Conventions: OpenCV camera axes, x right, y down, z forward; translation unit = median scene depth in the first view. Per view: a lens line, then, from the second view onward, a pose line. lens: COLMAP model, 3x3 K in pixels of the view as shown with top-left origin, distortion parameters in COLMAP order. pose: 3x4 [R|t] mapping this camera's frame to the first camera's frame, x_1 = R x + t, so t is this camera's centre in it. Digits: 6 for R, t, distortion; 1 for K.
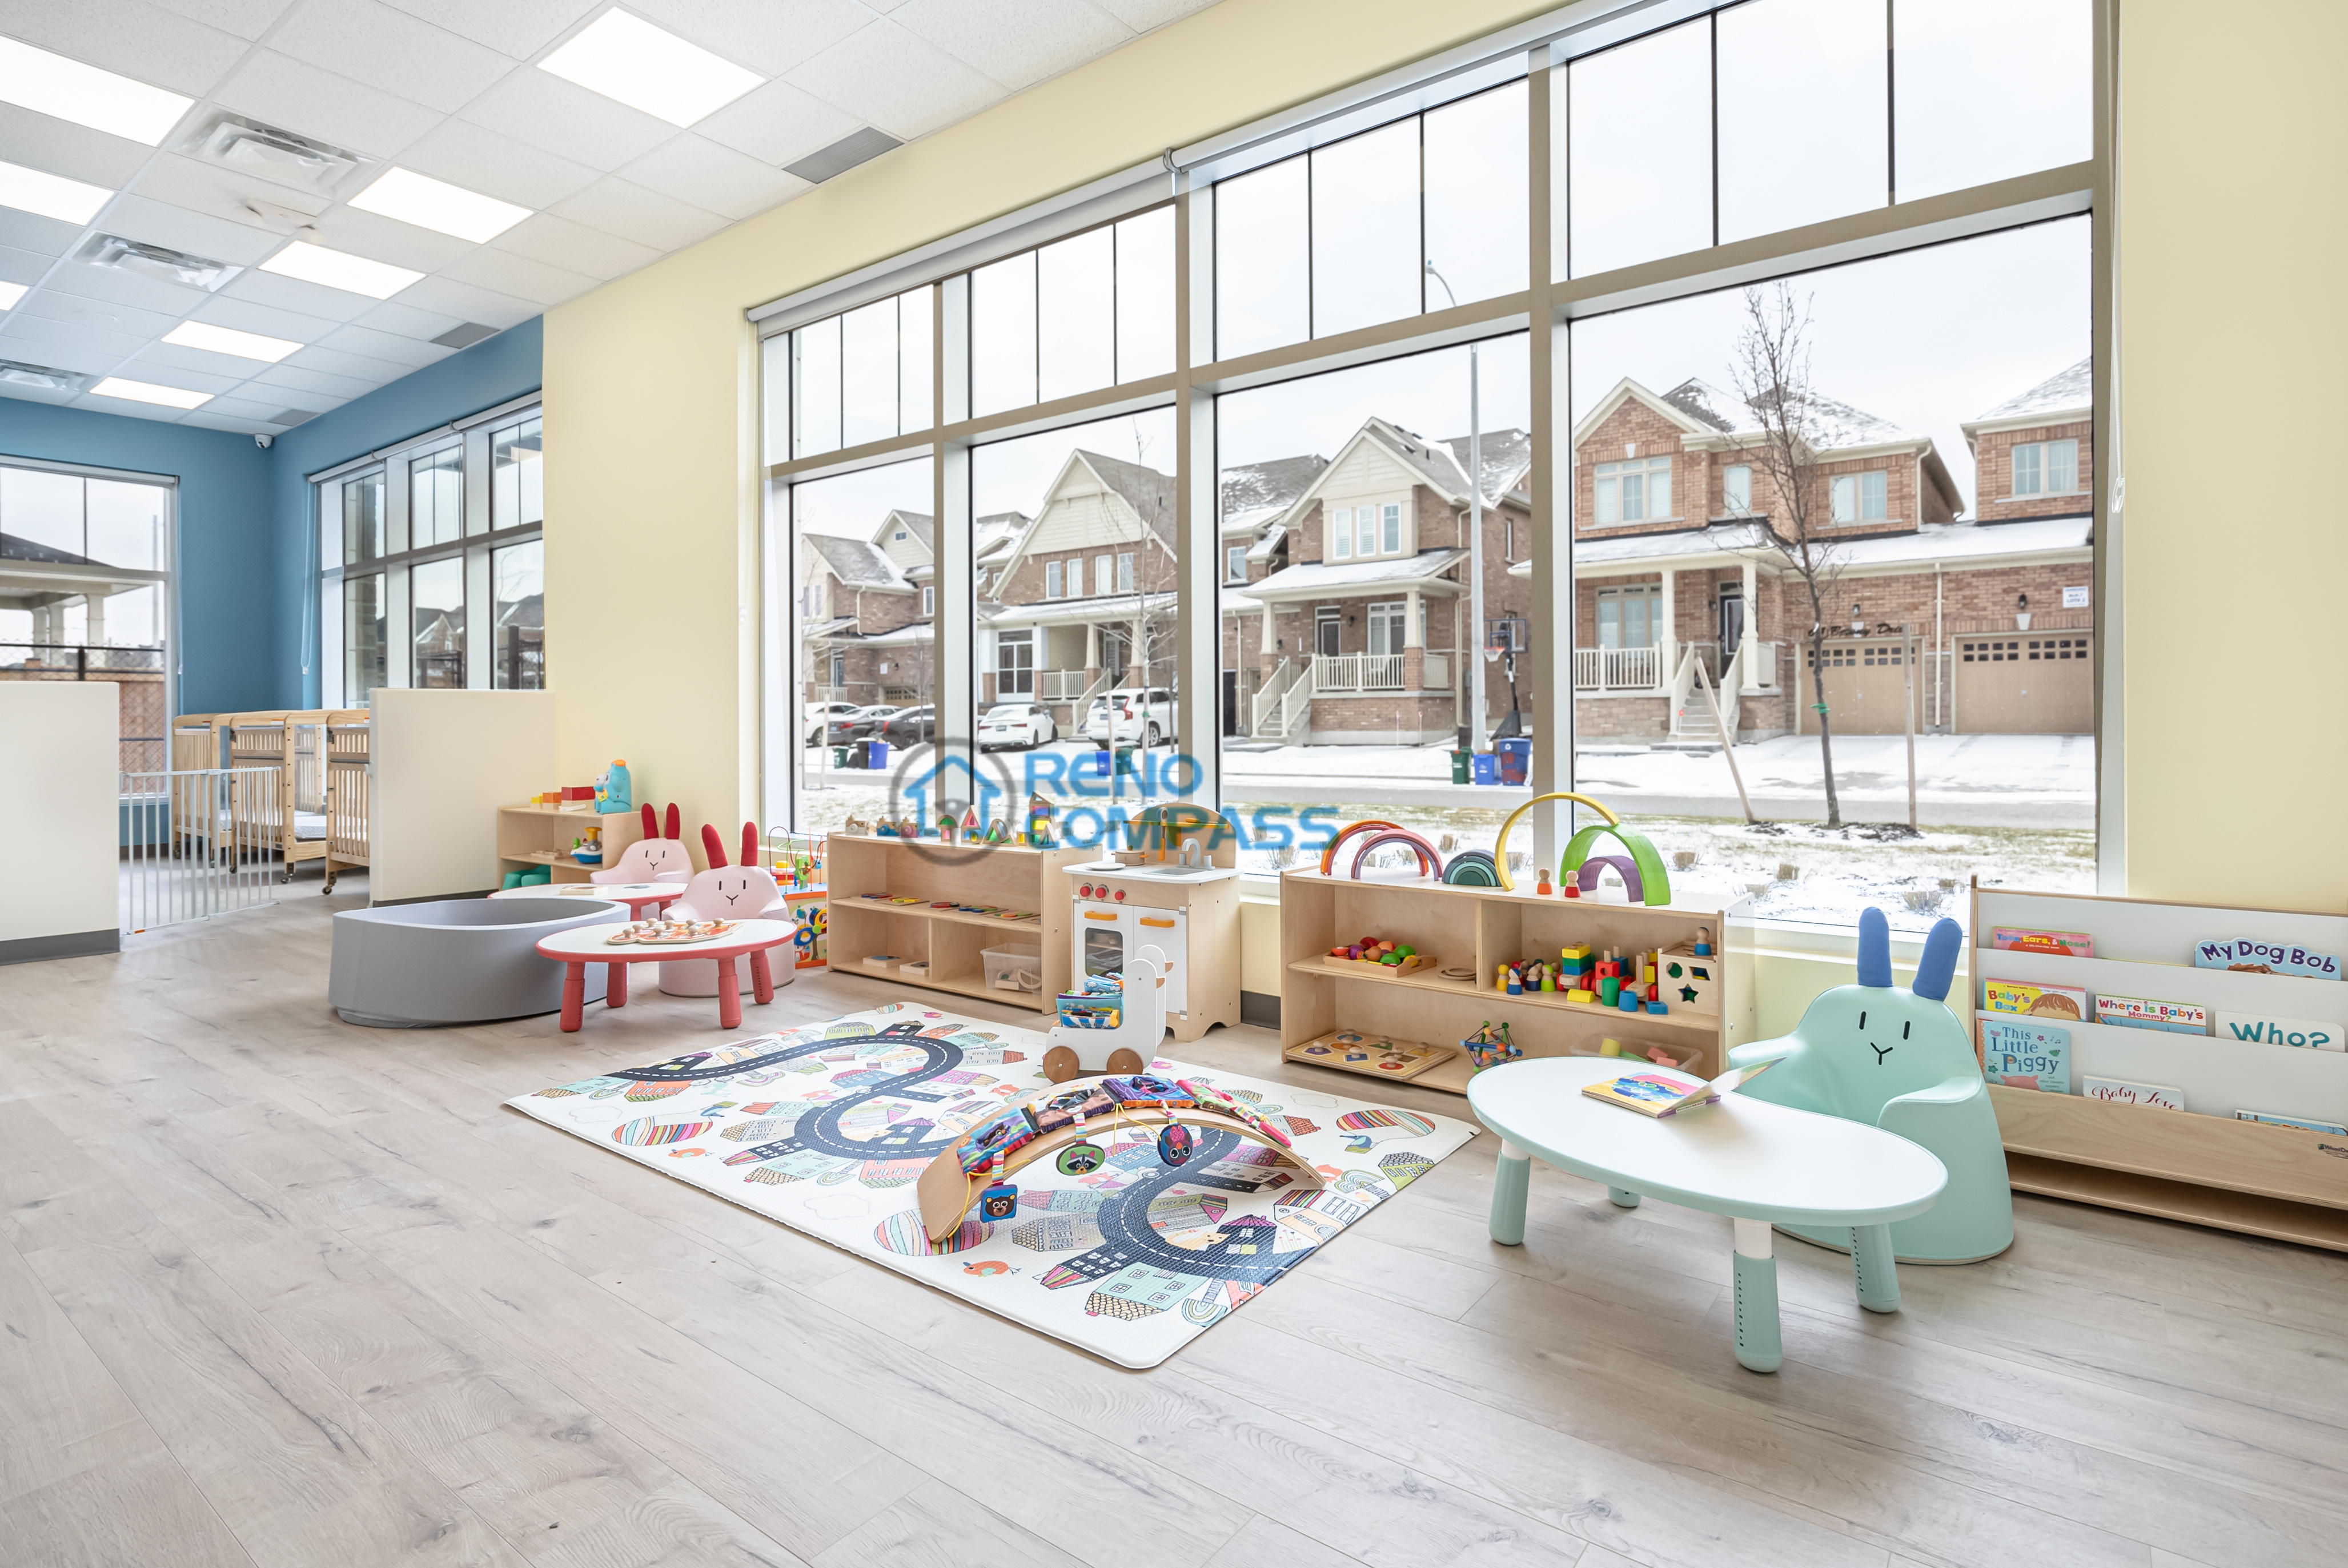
lens RADIAL K [[1186.9, 0, 1178.4], [0, 1186.9, 724.2], [0, 0, 1]] dist [0.000720, 0.000157]
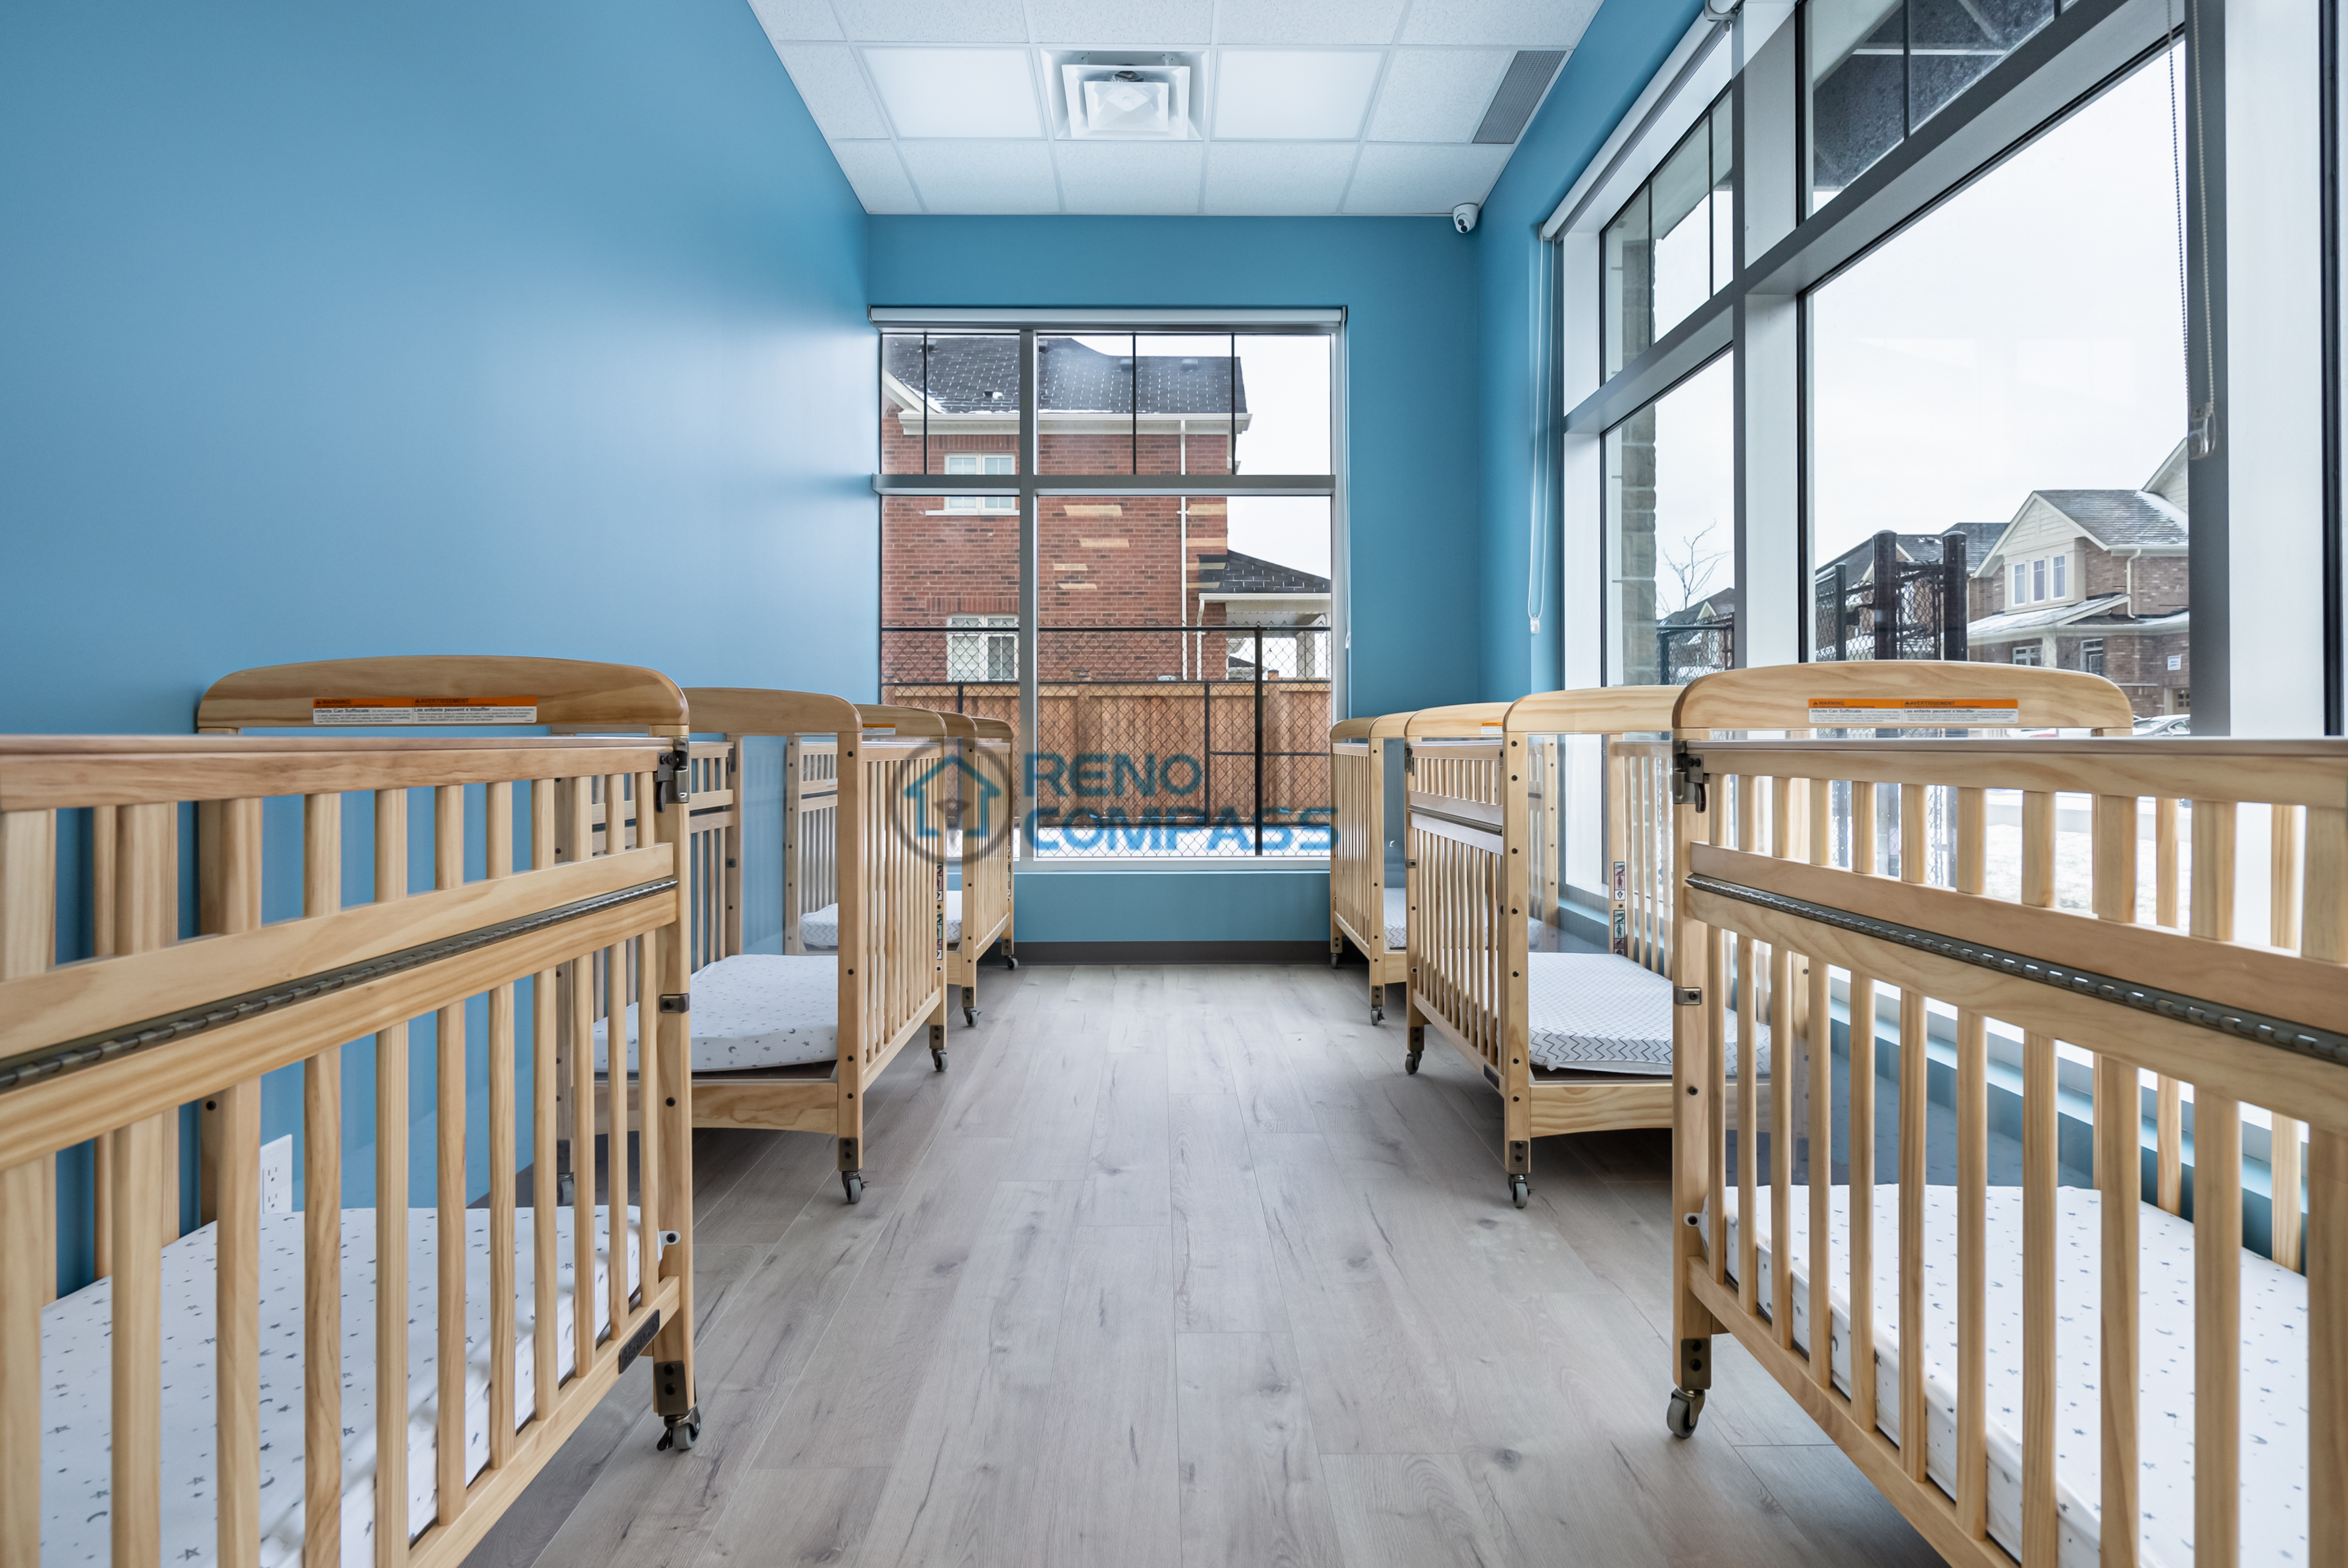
lens RADIAL K [[1187.0, 0, 1178.4], [0, 1187.0, 724.2], [0, 0, 1]] dist [0.000720, 0.000157]
pose [[0.628268, -0.007422, -0.777961, -0.432230], [-0.003008, 0.999924, -0.011969, 0.001850], [0.777991, 0.009860, 0.628198, 0.559718]]
